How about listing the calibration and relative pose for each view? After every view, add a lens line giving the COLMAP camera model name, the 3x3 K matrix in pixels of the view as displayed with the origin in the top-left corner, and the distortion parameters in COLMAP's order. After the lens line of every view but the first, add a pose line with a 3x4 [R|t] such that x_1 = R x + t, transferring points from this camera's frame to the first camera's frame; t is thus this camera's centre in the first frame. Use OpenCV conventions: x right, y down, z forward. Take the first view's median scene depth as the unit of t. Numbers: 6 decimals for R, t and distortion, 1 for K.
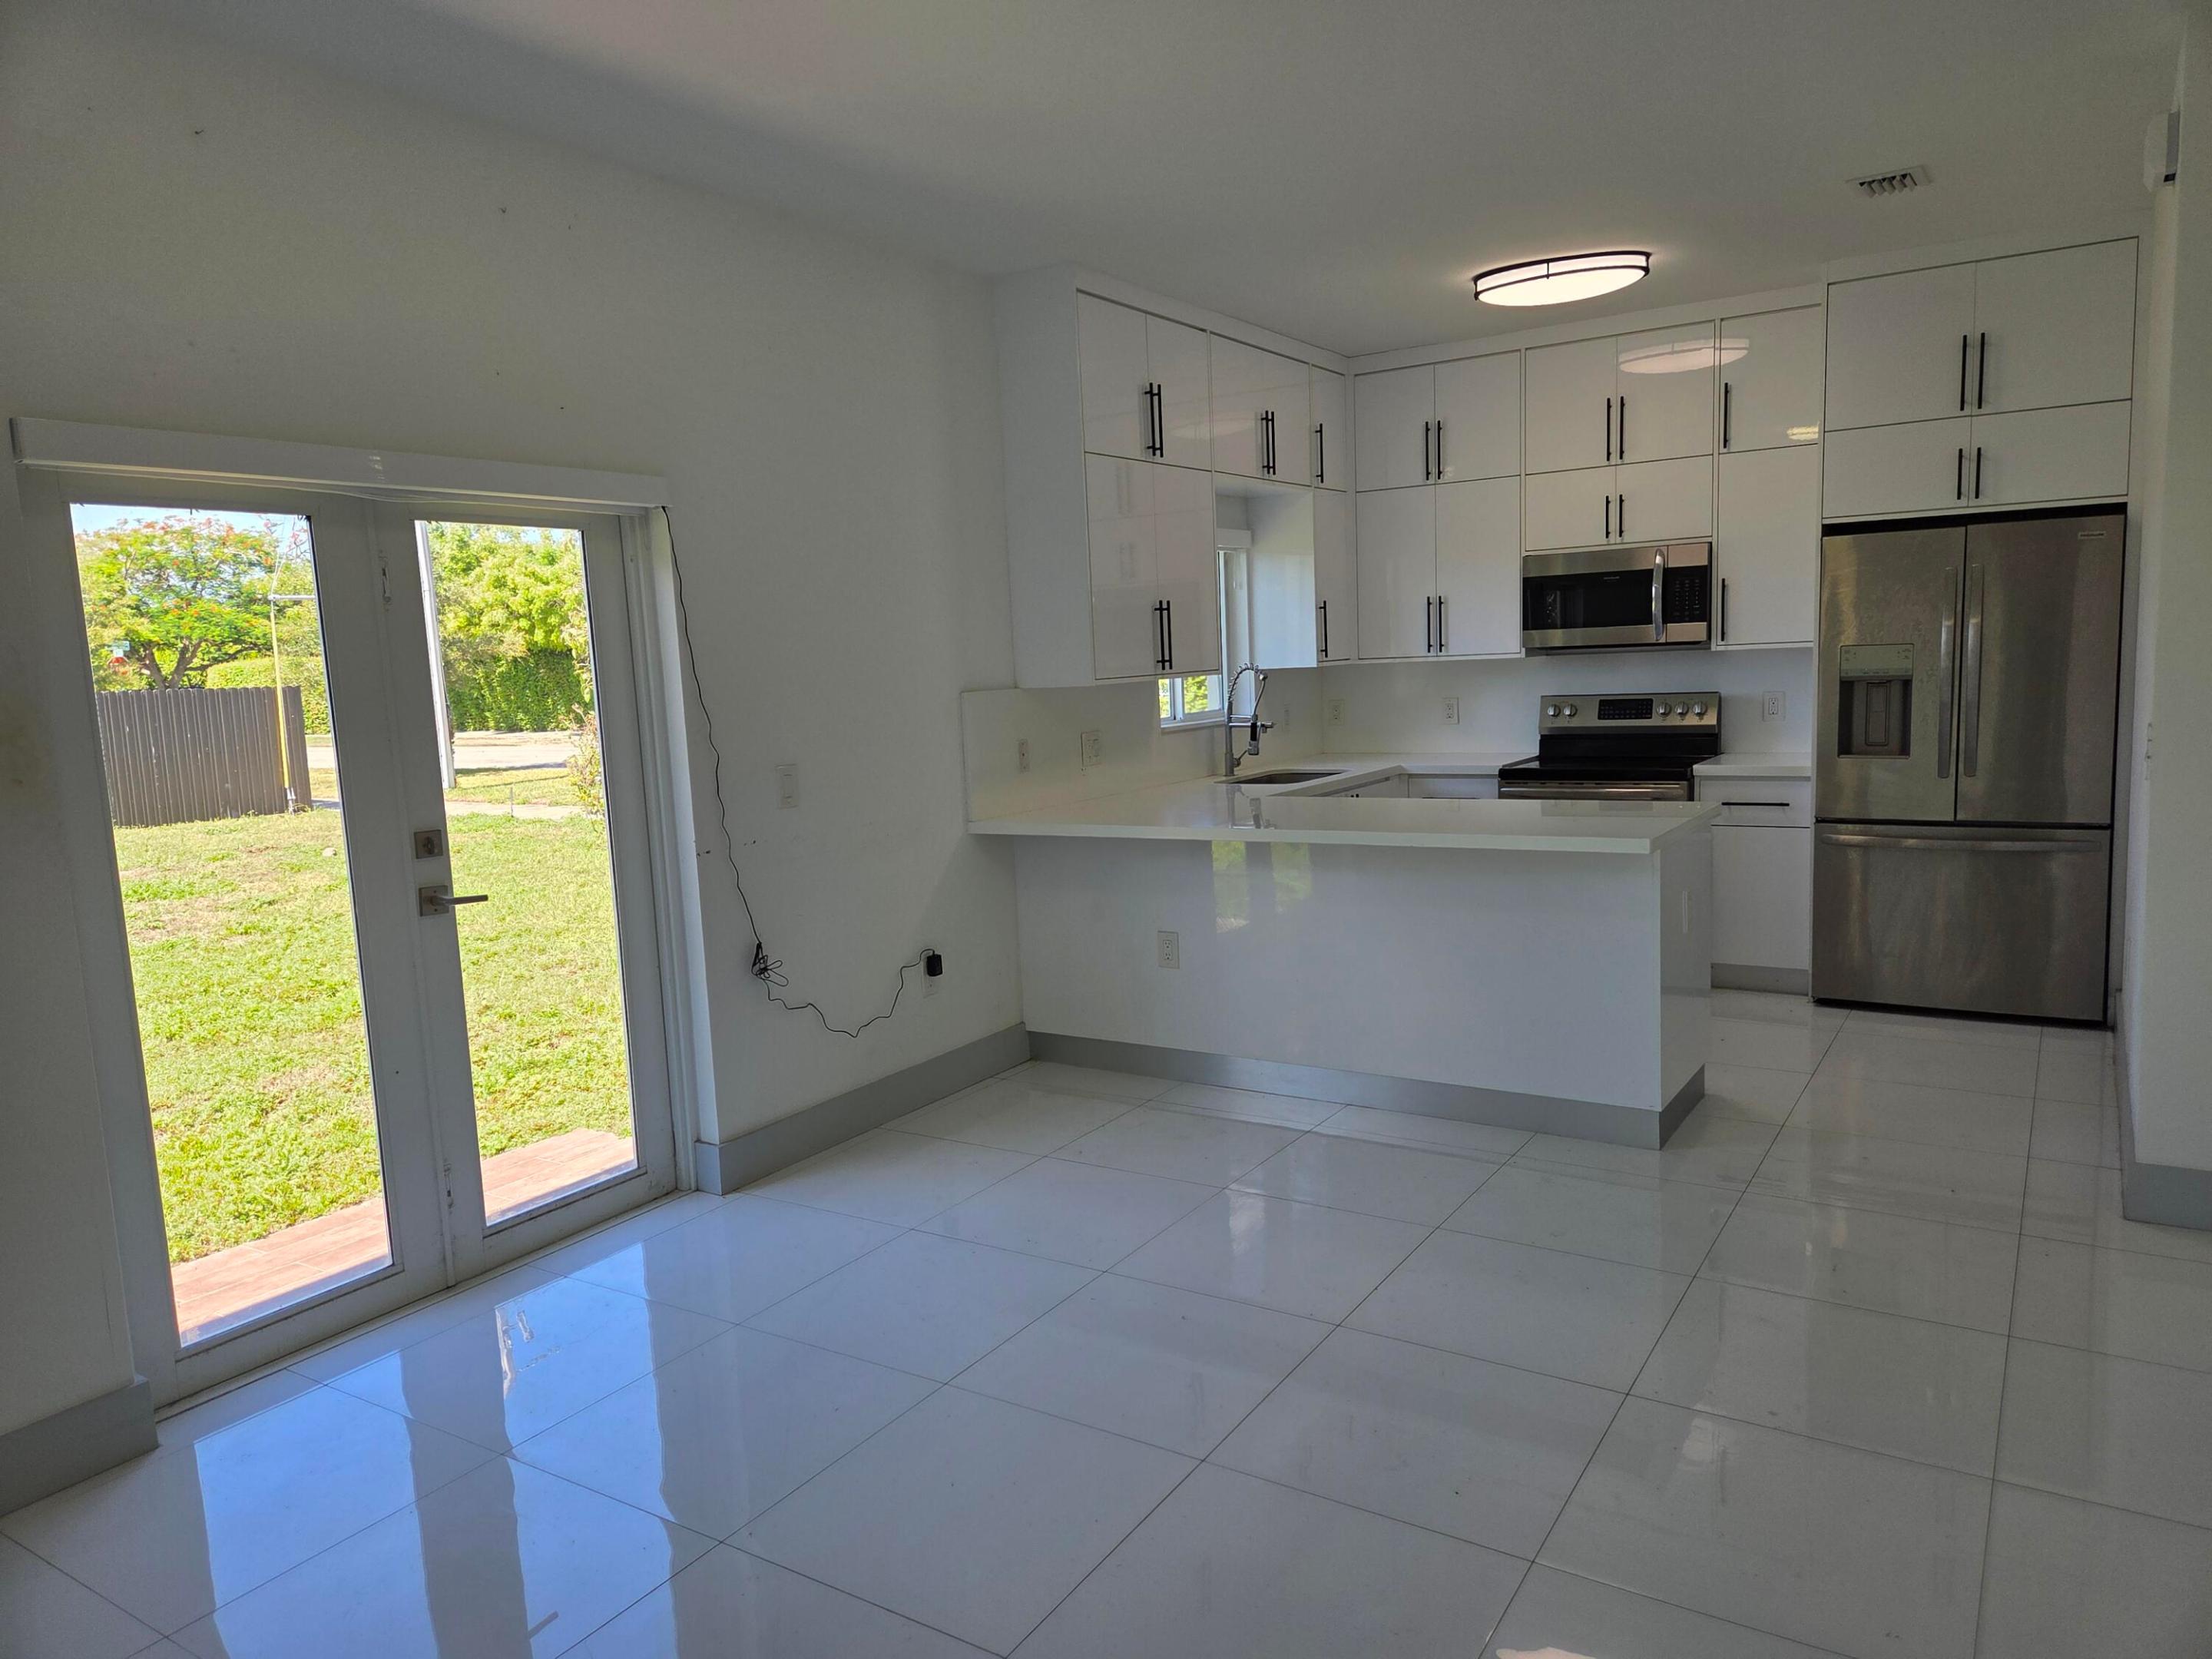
lens RADIAL K [[1478.4, 0, 1105.3], [0, 1478.4, 838.7], [0, 0, 1]] dist [0.069214, -0.057520]
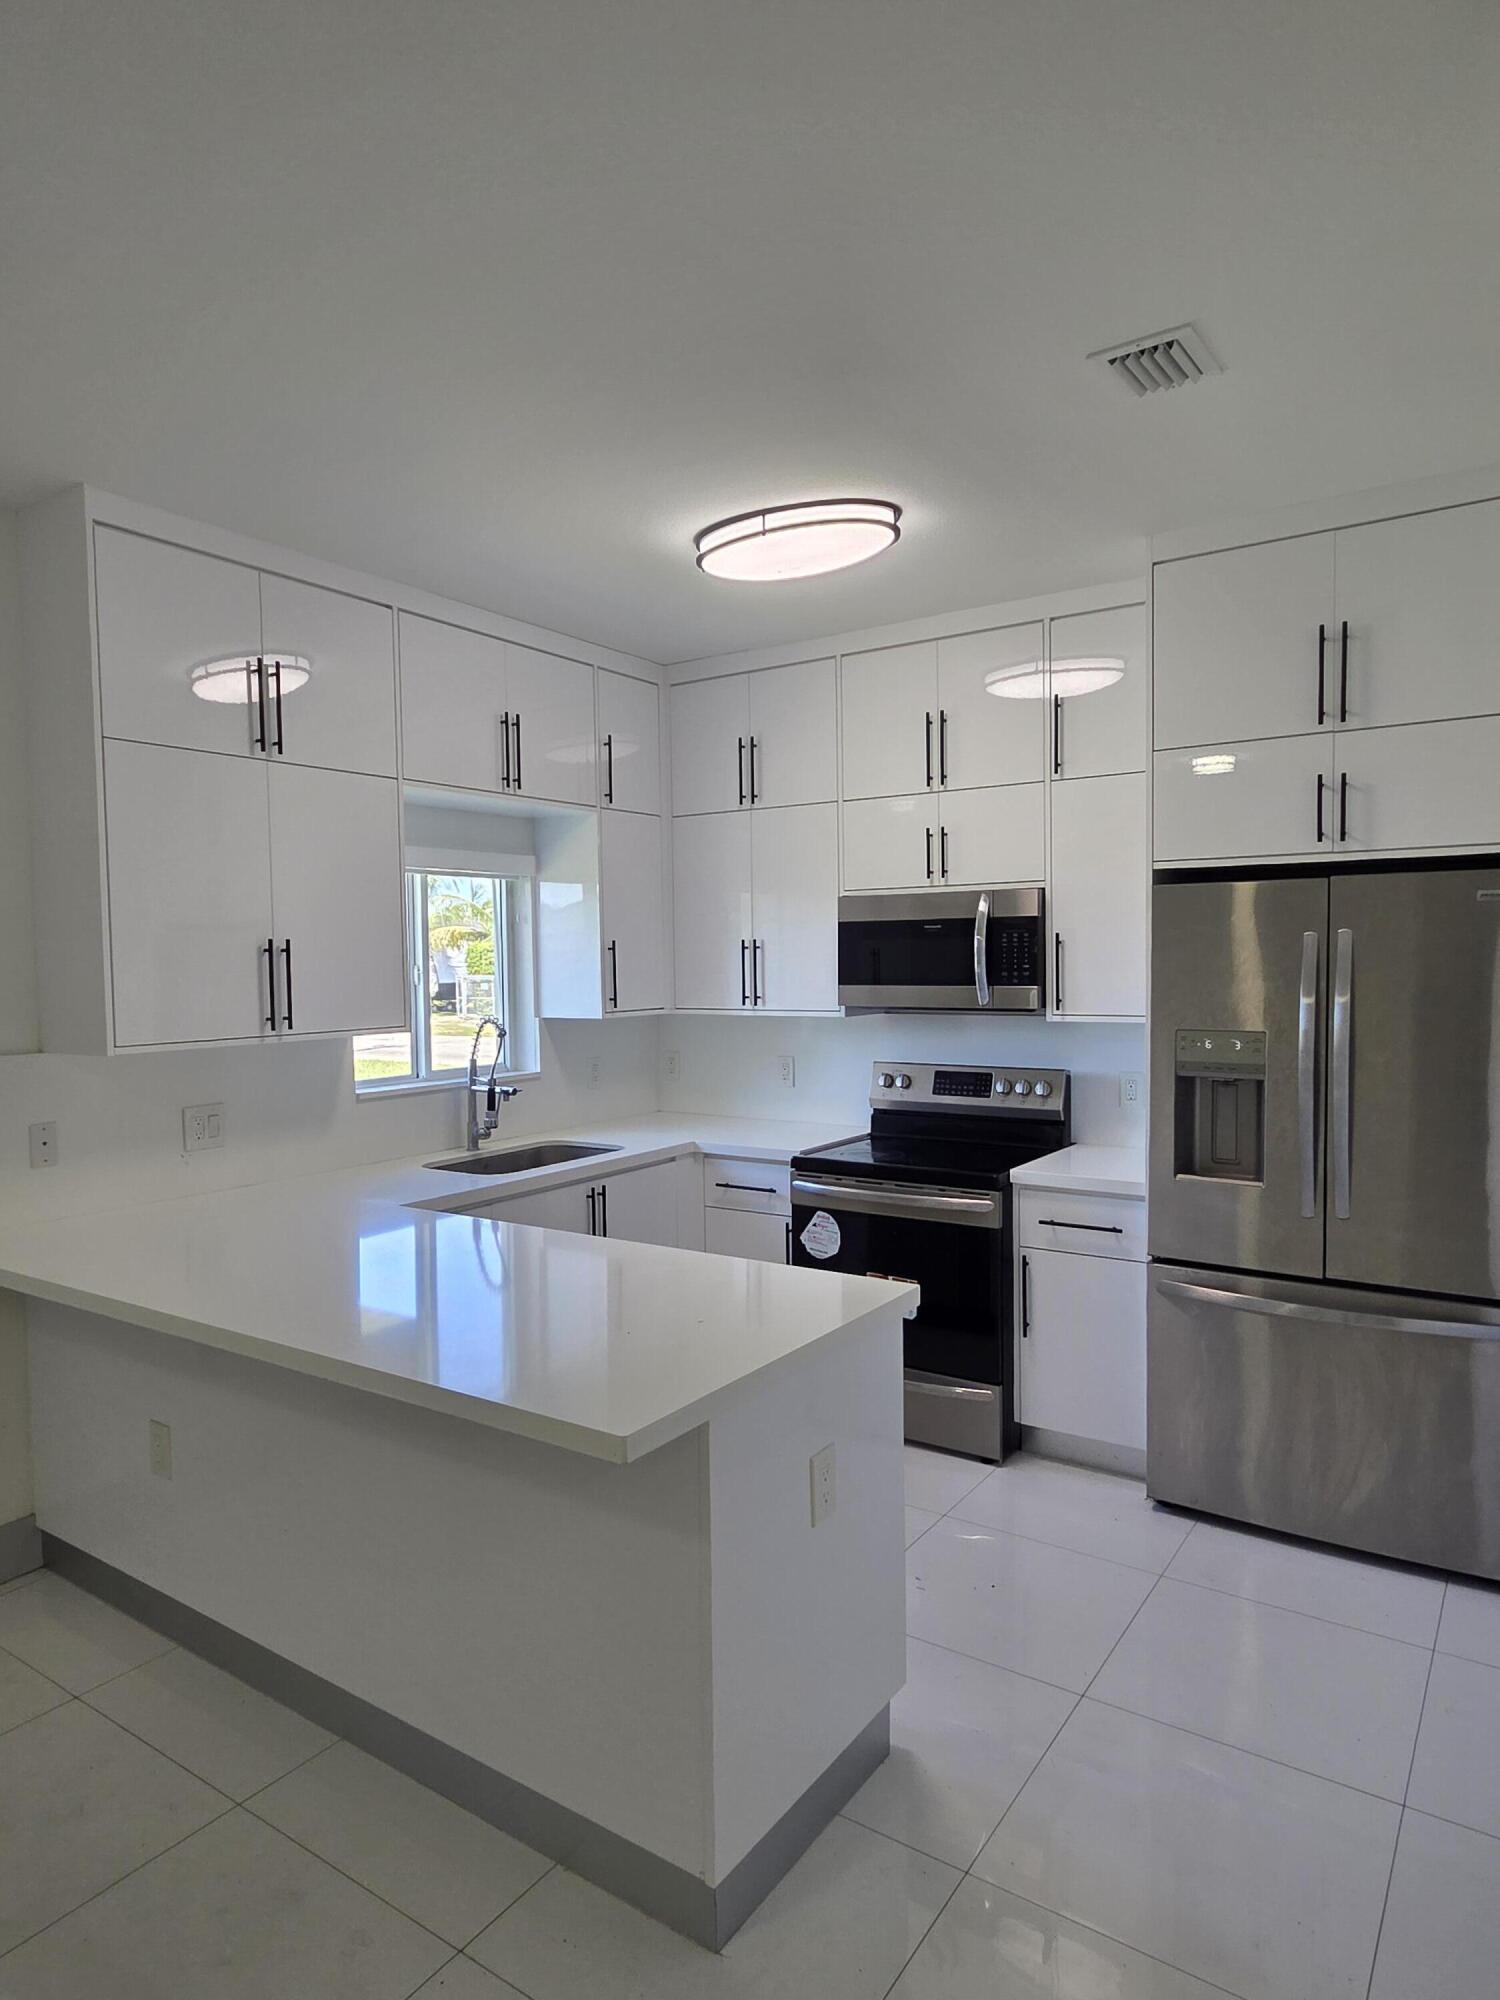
lens RADIAL K [[1195.5, 0, 744.4], [0, 1195.5, 1006.0], [0, 0, 1]] dist [0.006265, -0.001076]
pose [[0.999109, 0.031215, -0.028388, 0.280962], [-0.033590, 0.995601, -0.087462, -0.077722], [0.025533, 0.088337, 0.995763, 0.382406]]
